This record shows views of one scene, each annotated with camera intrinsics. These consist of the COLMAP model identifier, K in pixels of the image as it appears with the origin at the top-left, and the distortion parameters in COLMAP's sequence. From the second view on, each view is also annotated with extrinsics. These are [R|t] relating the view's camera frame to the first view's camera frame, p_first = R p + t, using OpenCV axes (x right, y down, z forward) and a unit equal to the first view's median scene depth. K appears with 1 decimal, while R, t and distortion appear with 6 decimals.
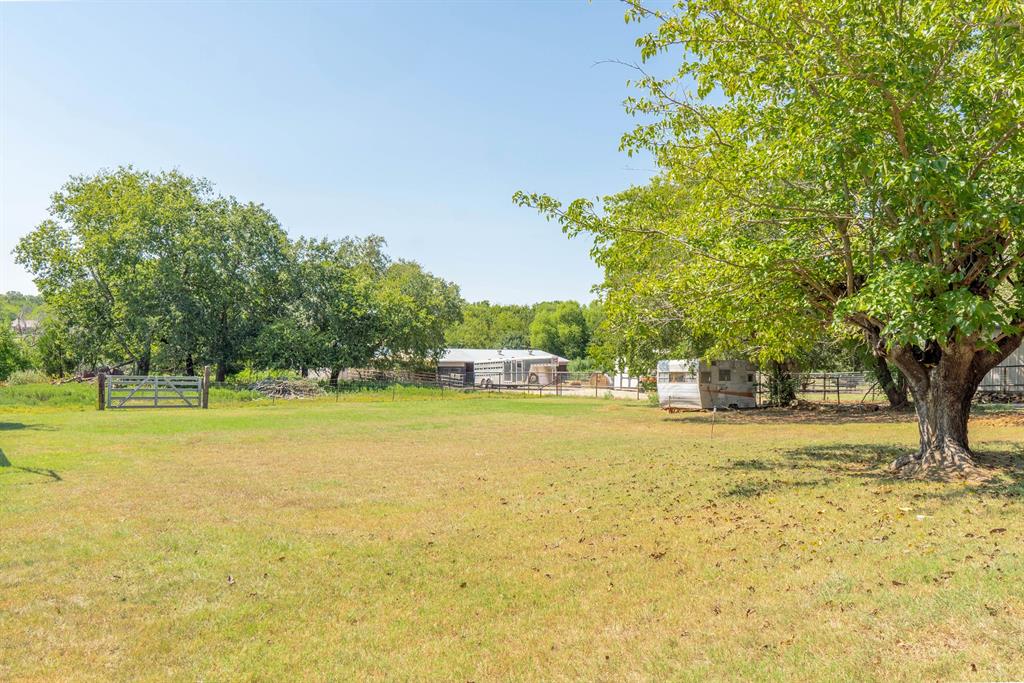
lens RADIAL K [[716.7, 0, 514.9], [0, 716.7, 339.1], [0, 0, 1]] dist [-0.003748, -0.000472]
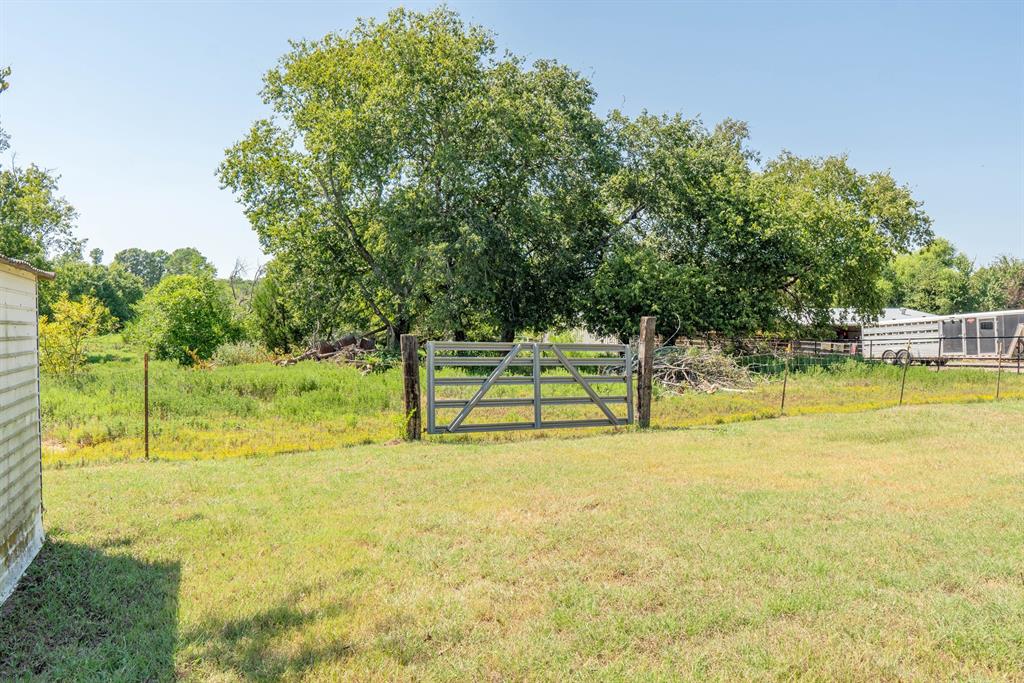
lens RADIAL K [[716.7, 0, 518.5], [0, 716.7, 338.0], [0, 0, 1]] dist [-0.003748, -0.000472]
pose [[0.972212, -0.014631, -0.233645, -0.275903], [0.022326, 0.999291, 0.030321, 0.024486], [0.233036, -0.034695, 0.971849, 0.414591]]
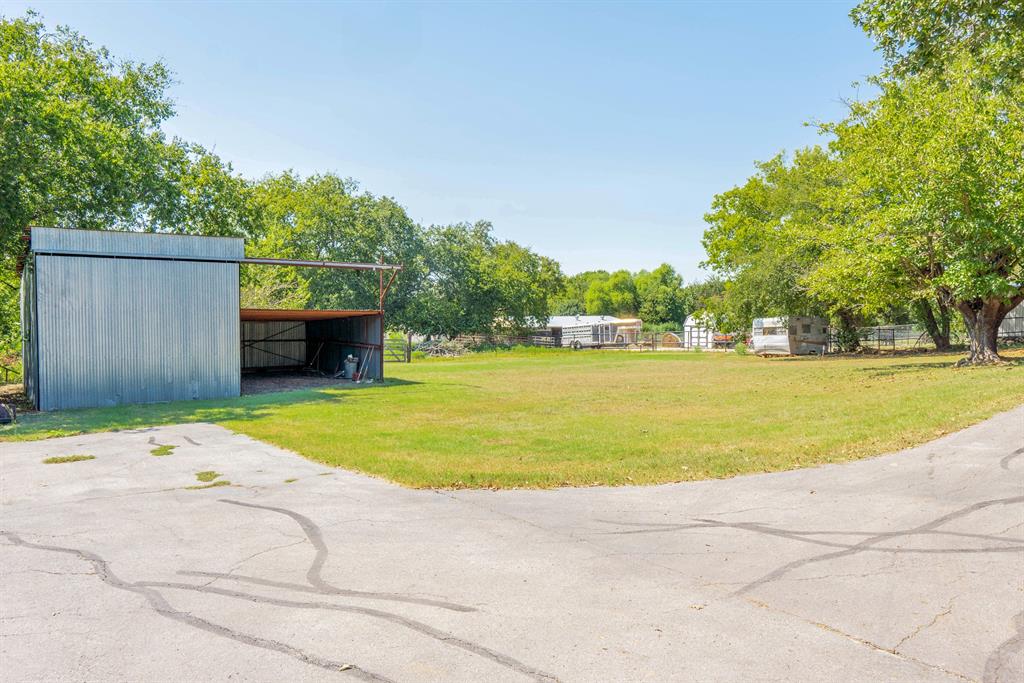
lens RADIAL K [[716.7, 0, 513.6], [0, 716.7, 335.0], [0, 0, 1]] dist [-0.003748, -0.000472]
pose [[0.999344, -0.022975, -0.027984, -0.137878], [0.024015, 0.999012, 0.037392, 0.000172], [0.027097, -0.038039, 0.998909, -0.215839]]
